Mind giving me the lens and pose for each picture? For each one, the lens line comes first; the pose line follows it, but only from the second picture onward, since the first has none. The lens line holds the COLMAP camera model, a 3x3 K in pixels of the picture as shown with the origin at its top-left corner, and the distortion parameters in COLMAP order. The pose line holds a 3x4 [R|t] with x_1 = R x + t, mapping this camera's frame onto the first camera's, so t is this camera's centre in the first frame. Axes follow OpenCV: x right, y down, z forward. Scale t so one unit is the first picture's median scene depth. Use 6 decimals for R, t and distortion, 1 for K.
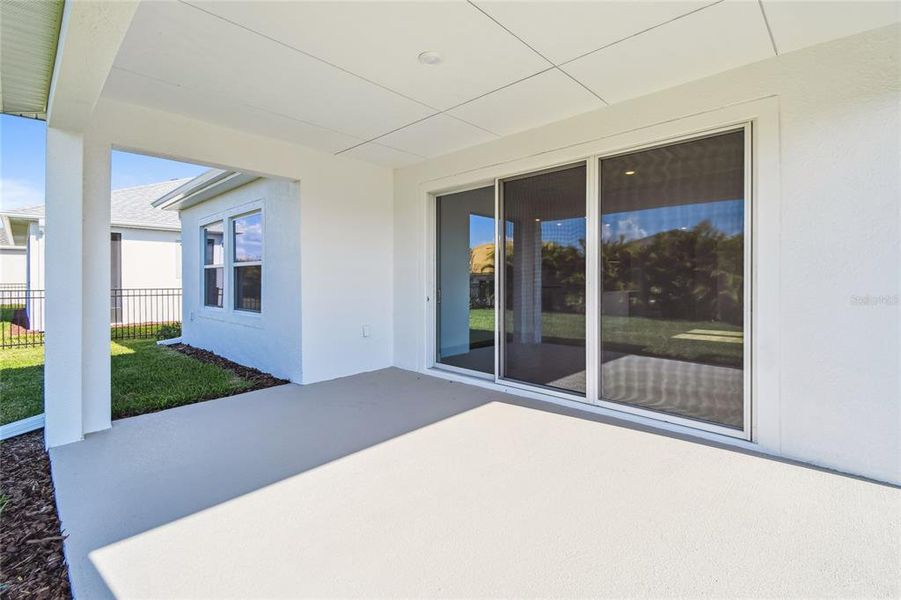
lens RADIAL K [[413.5, 0, 461.7], [0, 413.5, 279.6], [0, 0, 1]] dist [0.020205, -0.000031]
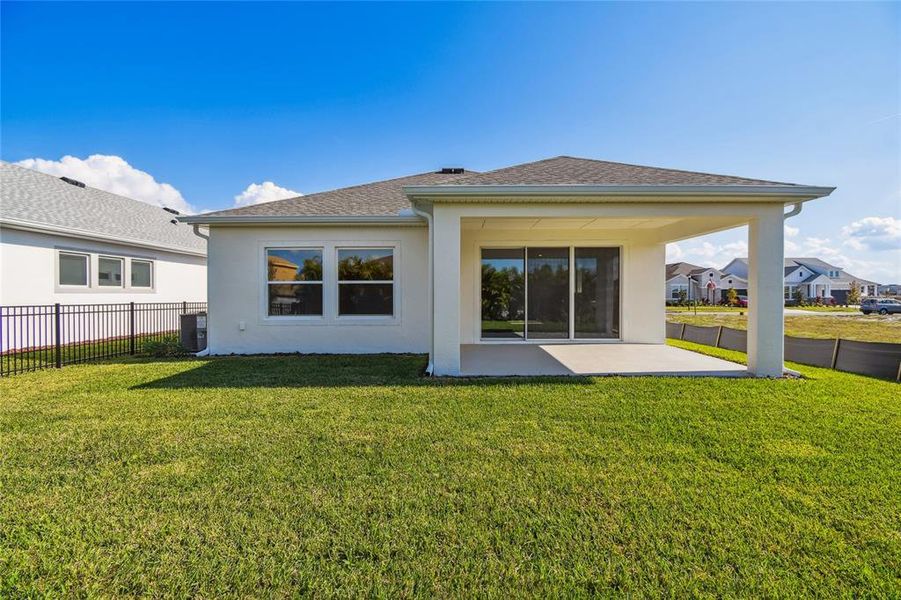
lens RADIAL K [[390.9, 0, 450.9], [0, 390.9, 294.2], [0, 0, 1]] dist [0.000766, -0.000124]
pose [[0.741325, -0.000796, 0.671145, -1.315712], [0.001512, 0.999999, -0.000485, 0.005964], [-0.671144, 0.001374, 0.741326, -0.215597]]
